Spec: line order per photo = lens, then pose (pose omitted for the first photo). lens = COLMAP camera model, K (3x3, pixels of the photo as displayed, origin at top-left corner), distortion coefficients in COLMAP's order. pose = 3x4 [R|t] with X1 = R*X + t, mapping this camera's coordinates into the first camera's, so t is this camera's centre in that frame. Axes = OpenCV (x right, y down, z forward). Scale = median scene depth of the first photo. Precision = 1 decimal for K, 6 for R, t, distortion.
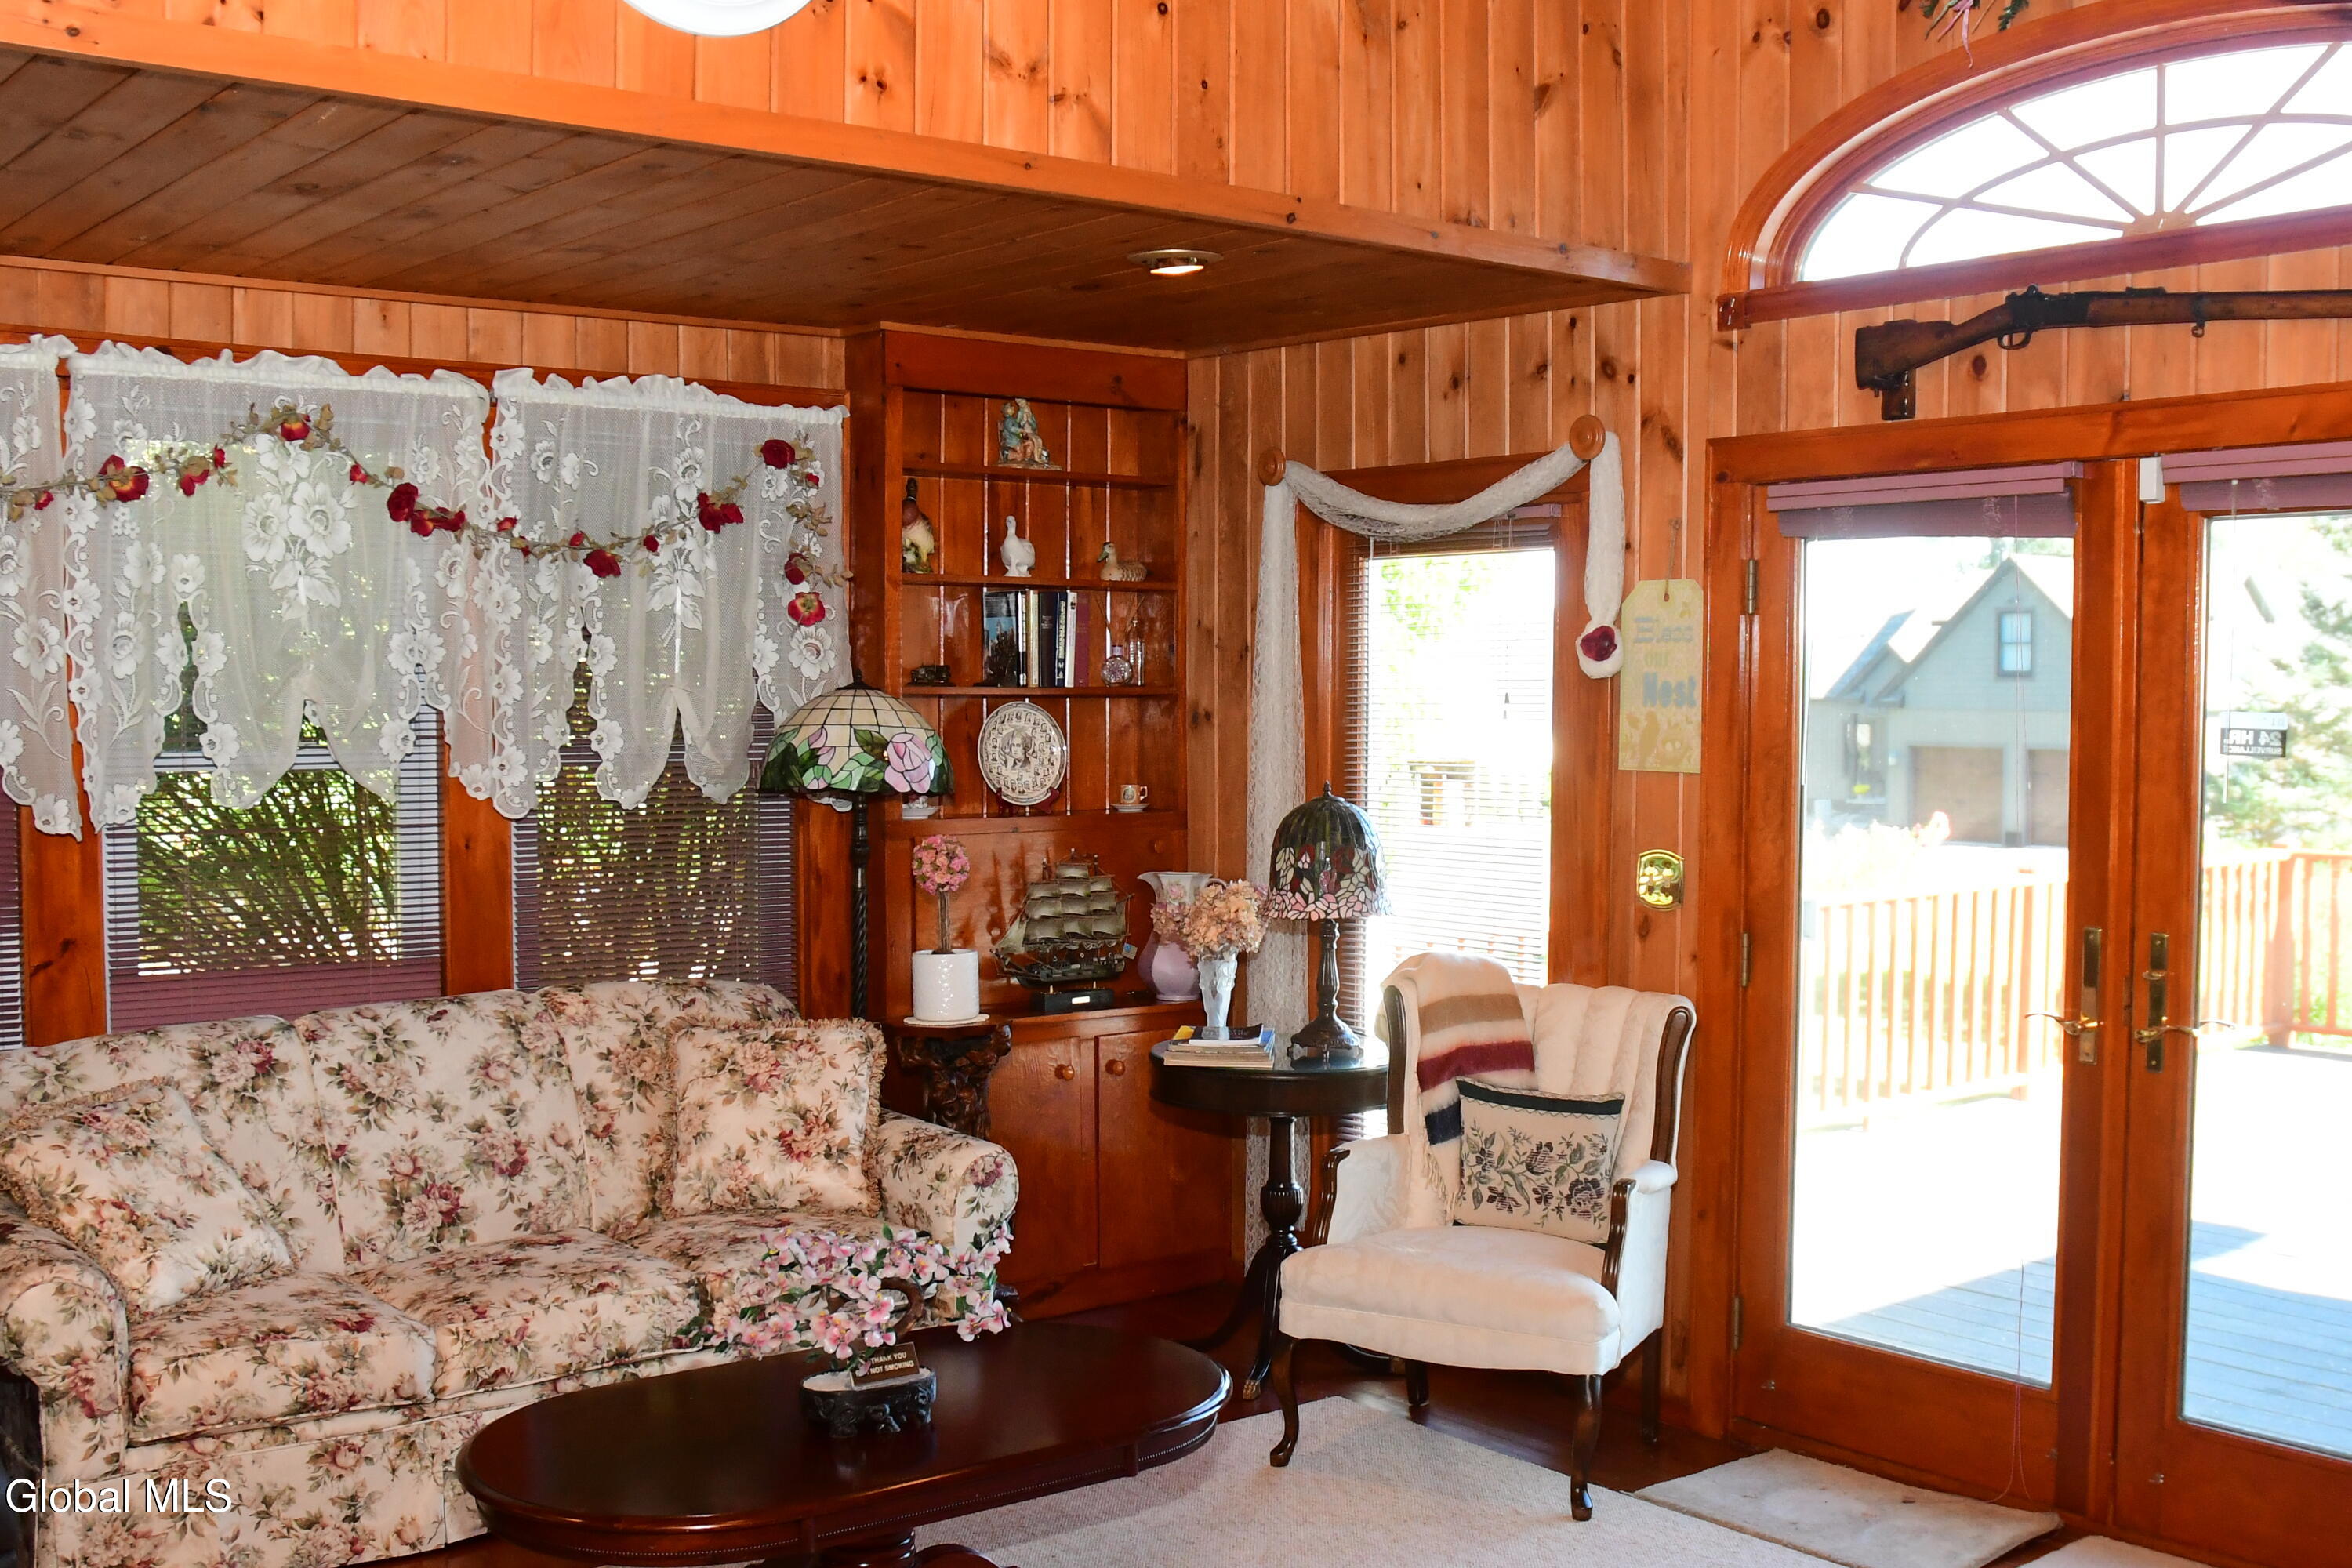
lens RADIAL K [[2397.4, 0, 1182.3], [0, 2397.4, 797.3], [0, 0, 1]] dist [-0.109660, 0.000000]
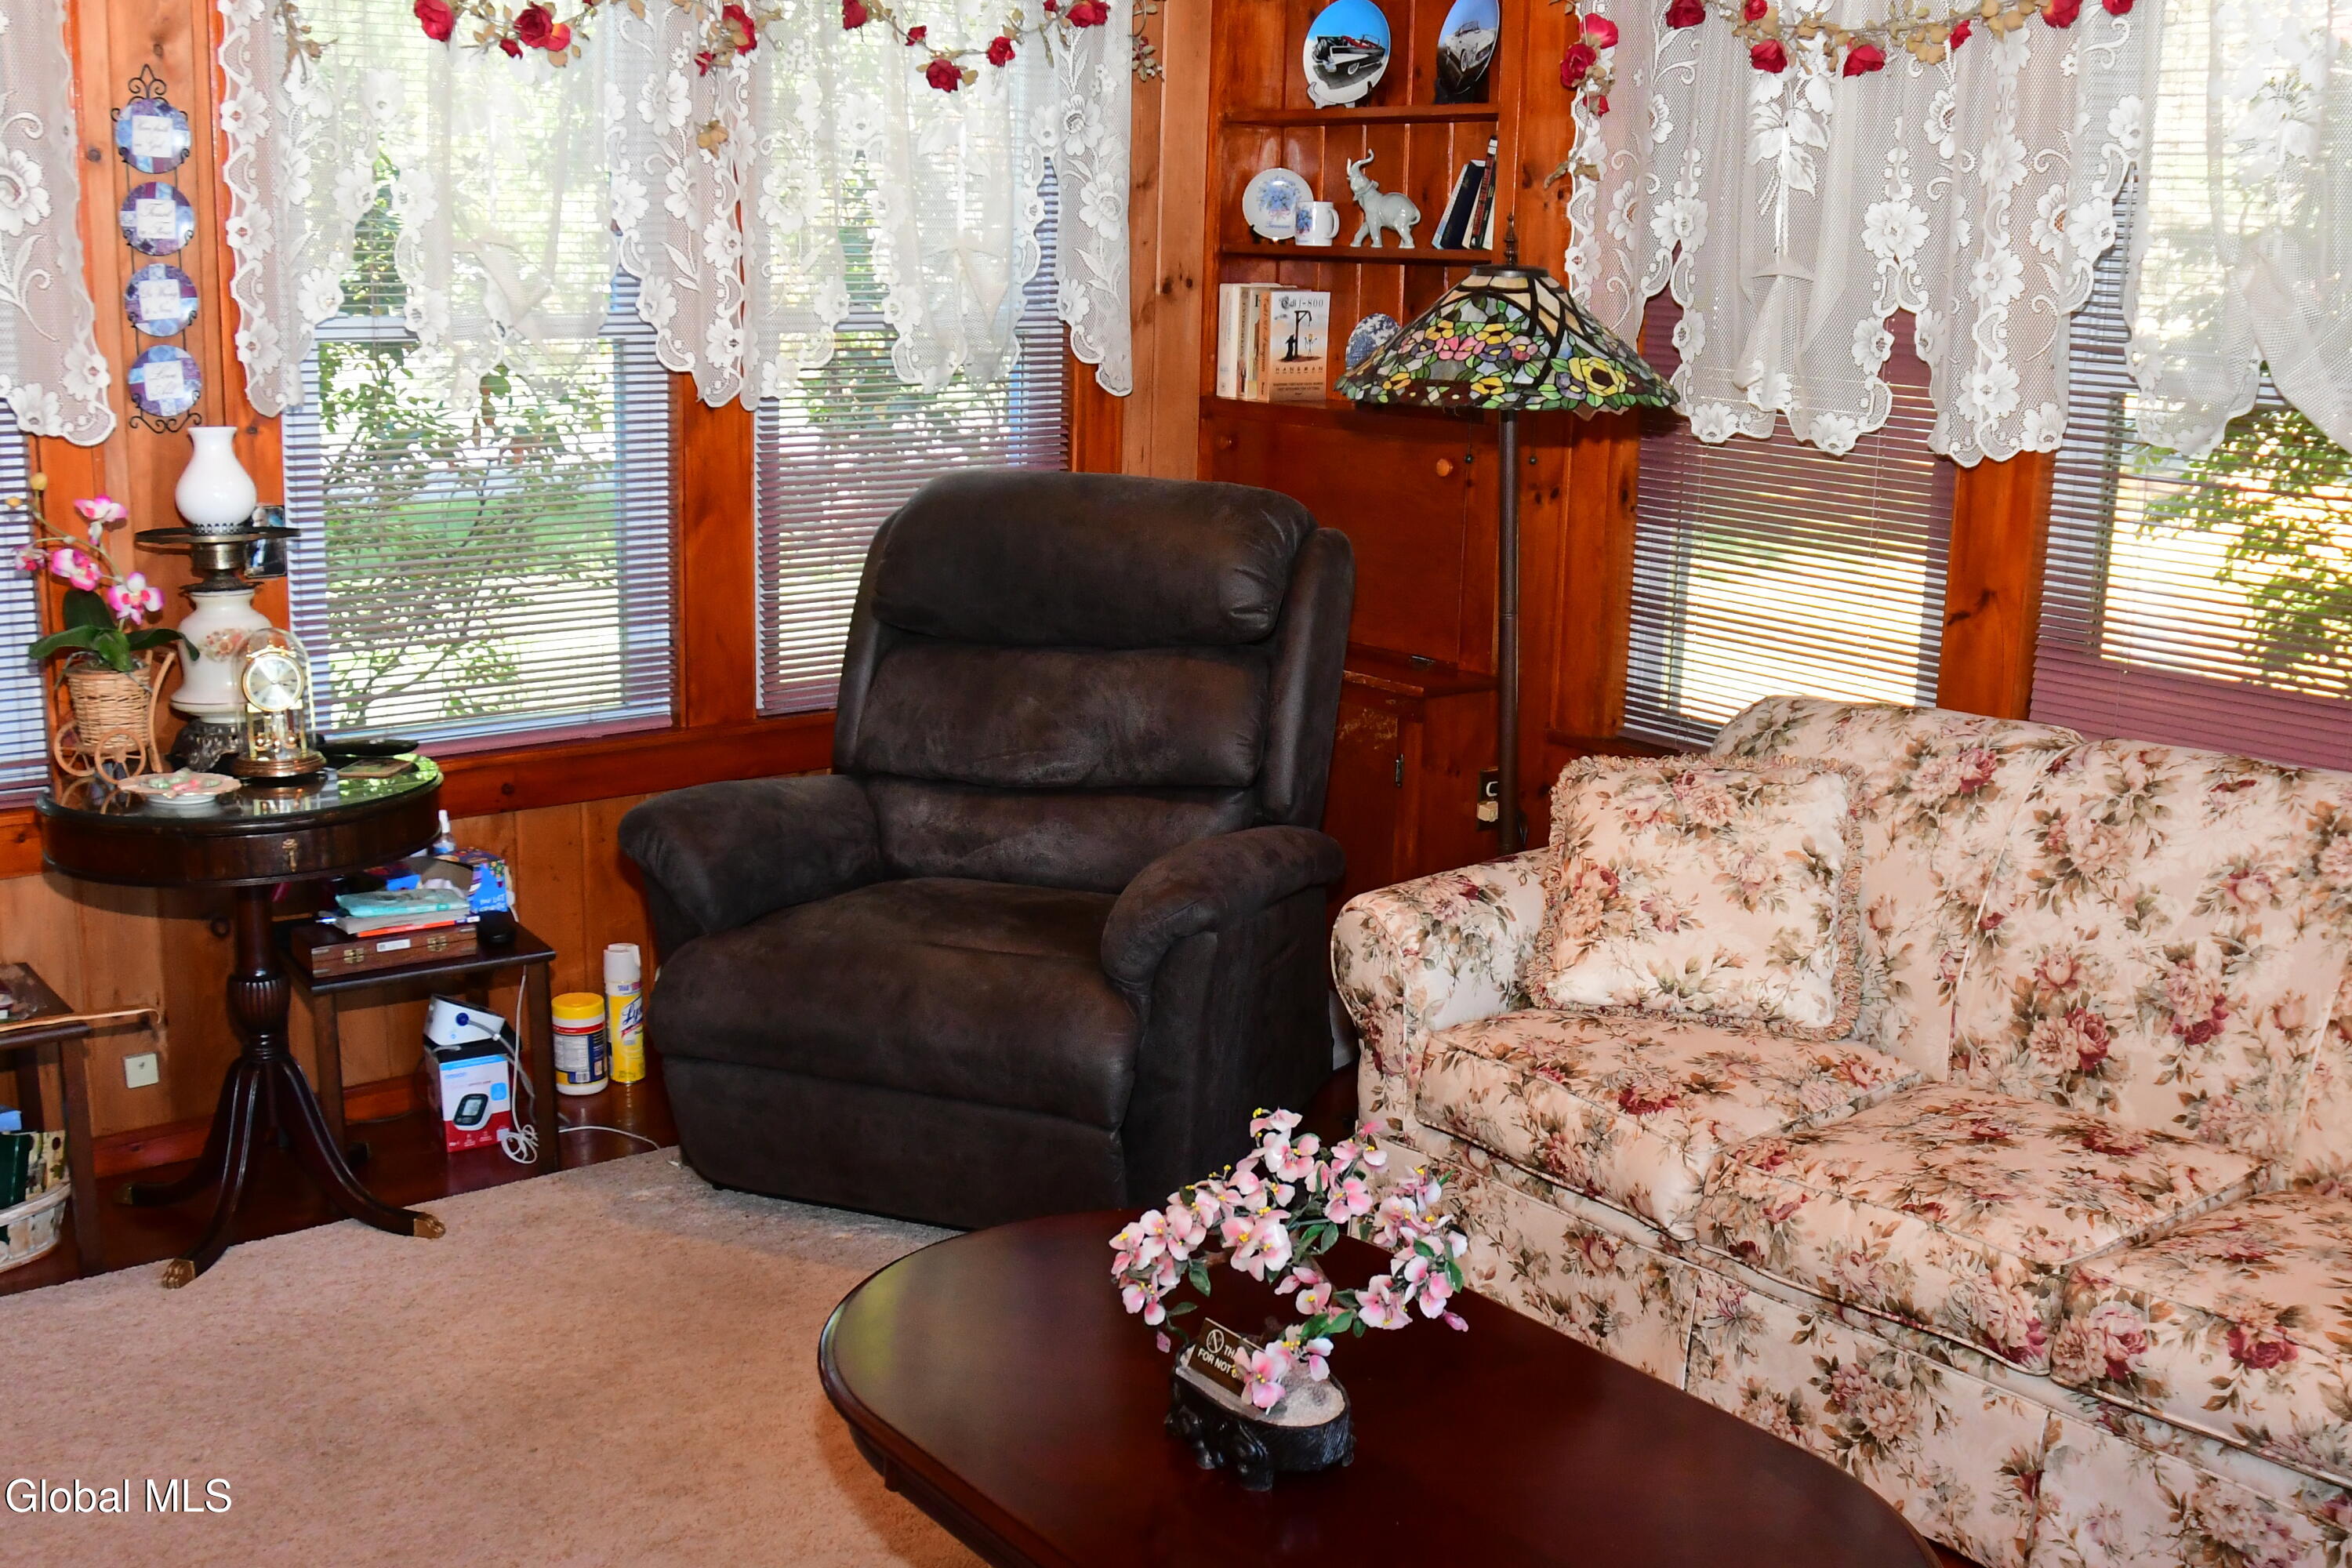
lens RADIAL K [[2397.4, 0, 1181.6], [0, 2397.4, 761.5], [0, 0, 1]] dist [-0.109660, 0.000000]
pose [[0.013616, 0.210618, -0.977474, 0.343241], [-0.064360, 0.975722, 0.209344, -0.035383], [0.997834, 0.060059, 0.026841, 0.721960]]
